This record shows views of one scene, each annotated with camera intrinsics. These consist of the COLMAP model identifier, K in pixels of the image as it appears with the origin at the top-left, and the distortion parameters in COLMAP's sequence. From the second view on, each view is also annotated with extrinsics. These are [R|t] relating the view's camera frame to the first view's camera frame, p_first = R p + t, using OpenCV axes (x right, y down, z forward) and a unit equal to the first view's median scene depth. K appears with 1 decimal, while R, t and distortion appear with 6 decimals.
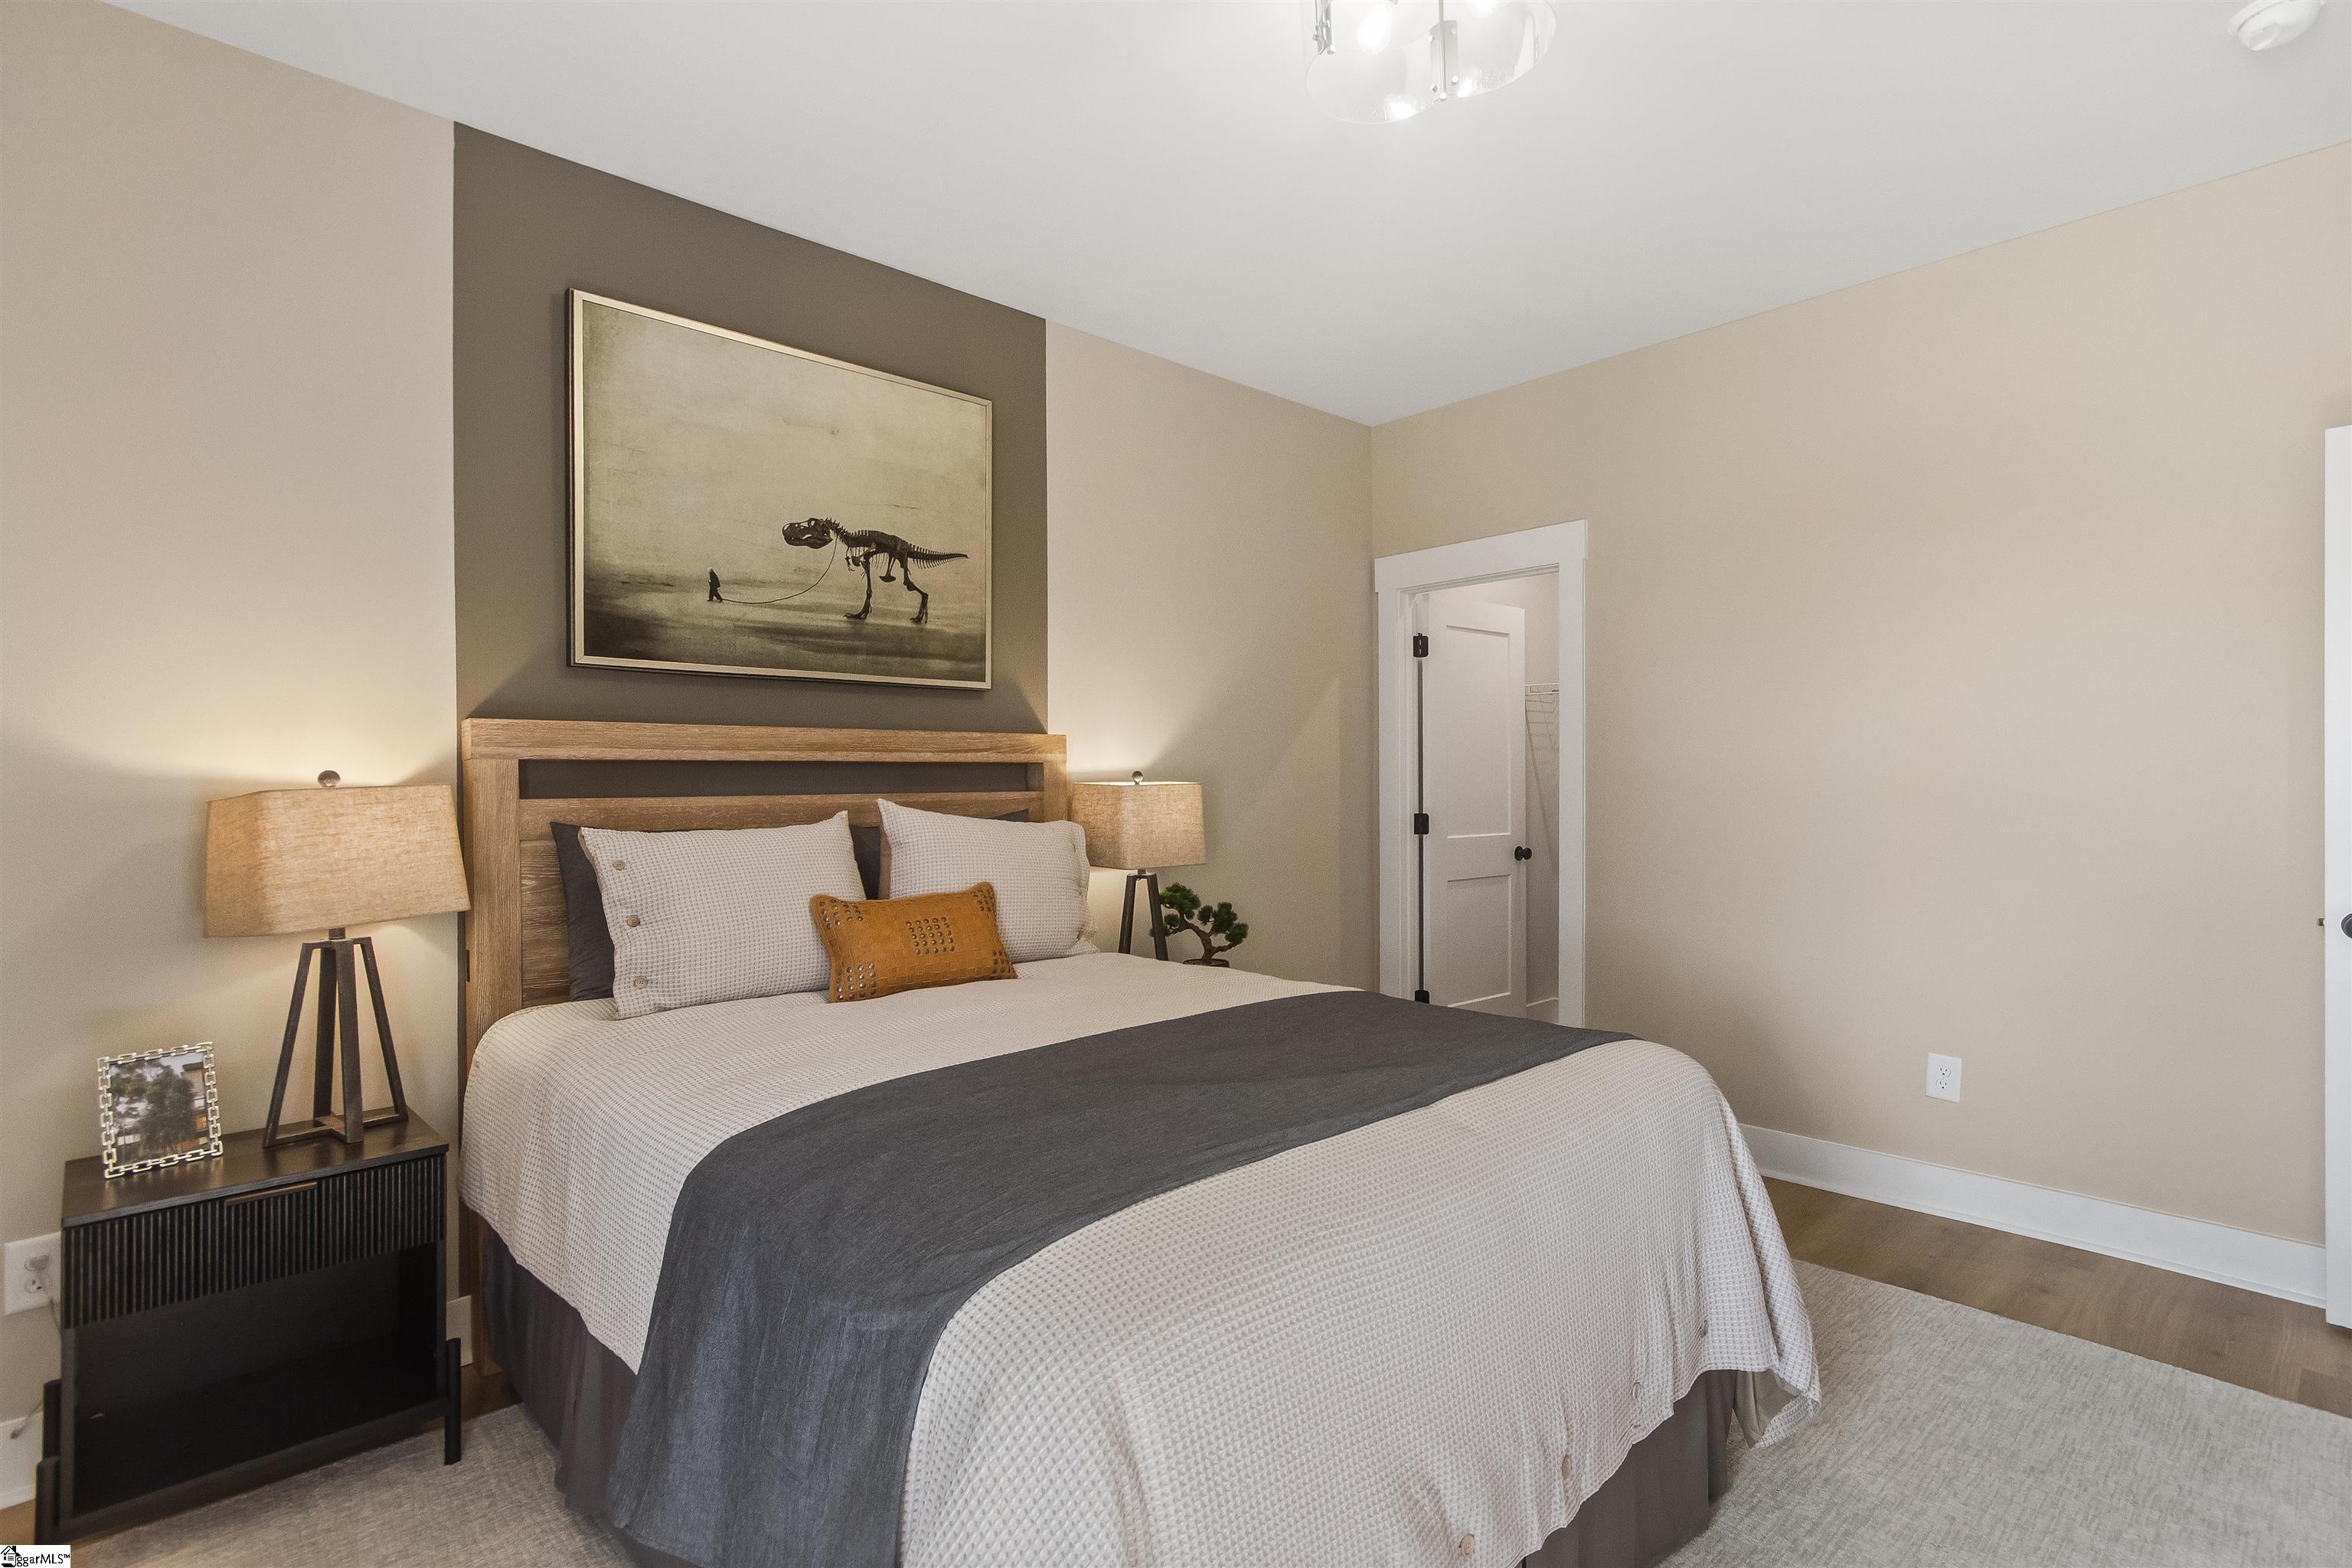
lens RADIAL K [[1129.1, 0, 1176.0], [0, 1129.1, 784.0], [0, 0, 1]] dist [0.001483, 0.000381]
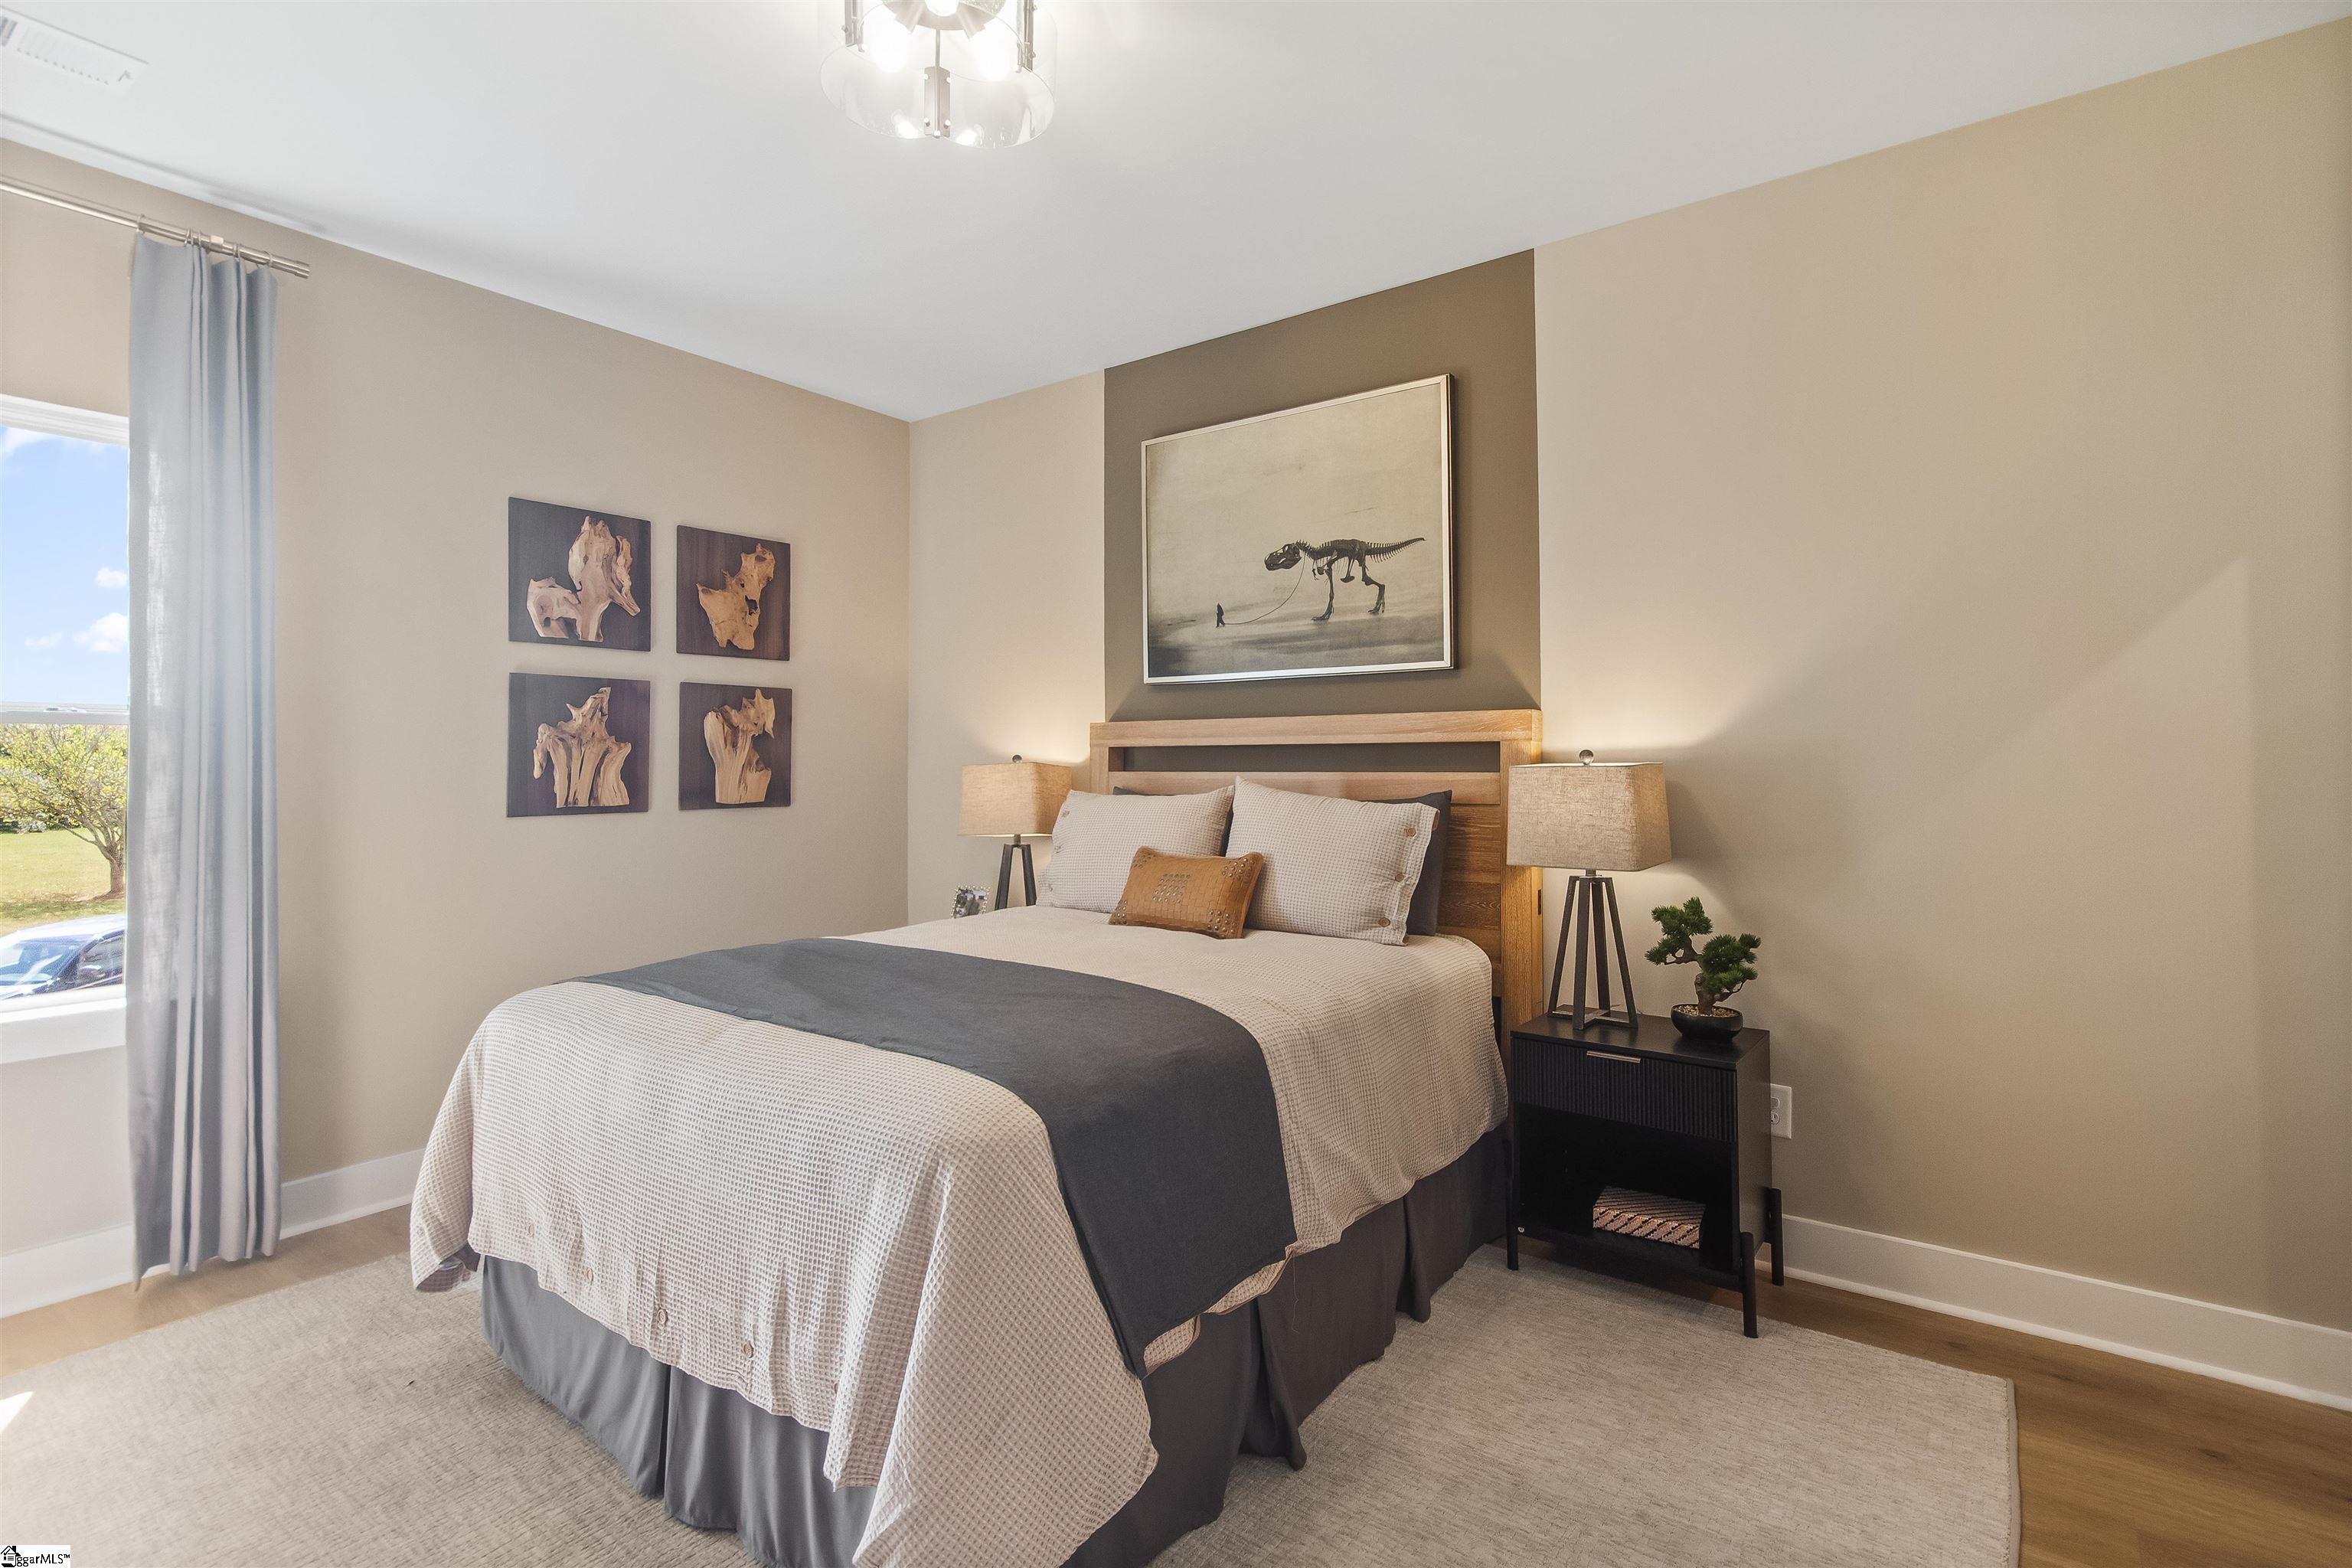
lens RADIAL K [[987.7, 0, 1179.9], [0, 987.7, 743.3], [0, 0, 1]] dist [0.000563, 0.000096]
pose [[0.245498, -0.012094, -0.969322, 0.656492], [-0.002761, 0.999909, -0.013175, -0.006525], [0.969393, 0.005910, 0.245443, 0.608364]]
